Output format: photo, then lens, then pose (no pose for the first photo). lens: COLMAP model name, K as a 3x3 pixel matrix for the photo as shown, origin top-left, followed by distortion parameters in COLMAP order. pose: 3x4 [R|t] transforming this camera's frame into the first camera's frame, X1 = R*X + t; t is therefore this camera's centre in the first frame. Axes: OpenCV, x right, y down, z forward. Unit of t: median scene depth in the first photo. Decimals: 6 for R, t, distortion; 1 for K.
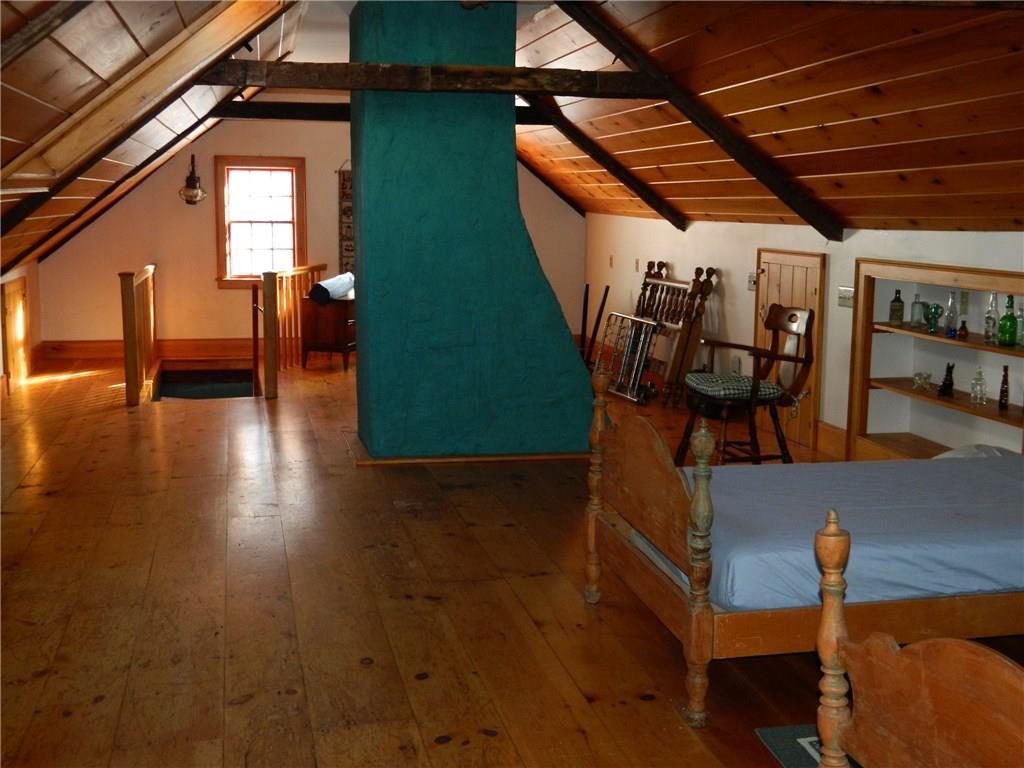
lens RADIAL K [[1201.5, 0, 513.0], [0, 1201.5, 388.8], [0, 0, 1]] dist [-0.005266, 0.000000]
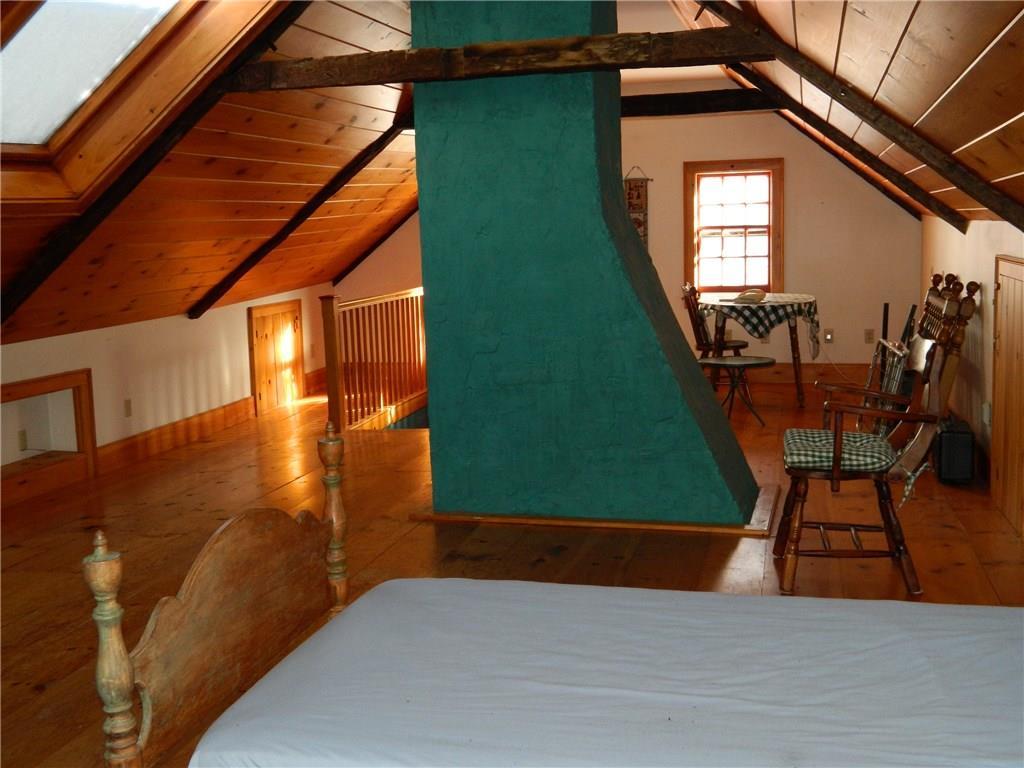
lens RADIAL K [[1201.5, 0, 510.7], [0, 1201.5, 378.2], [0, 0, 1]] dist [-0.005266, 0.000000]
pose [[0.891936, 0.021576, -0.451646, 0.333058], [-0.031118, 0.999422, -0.013710, -0.028859], [0.451089, 0.026282, 0.892092, 0.273821]]
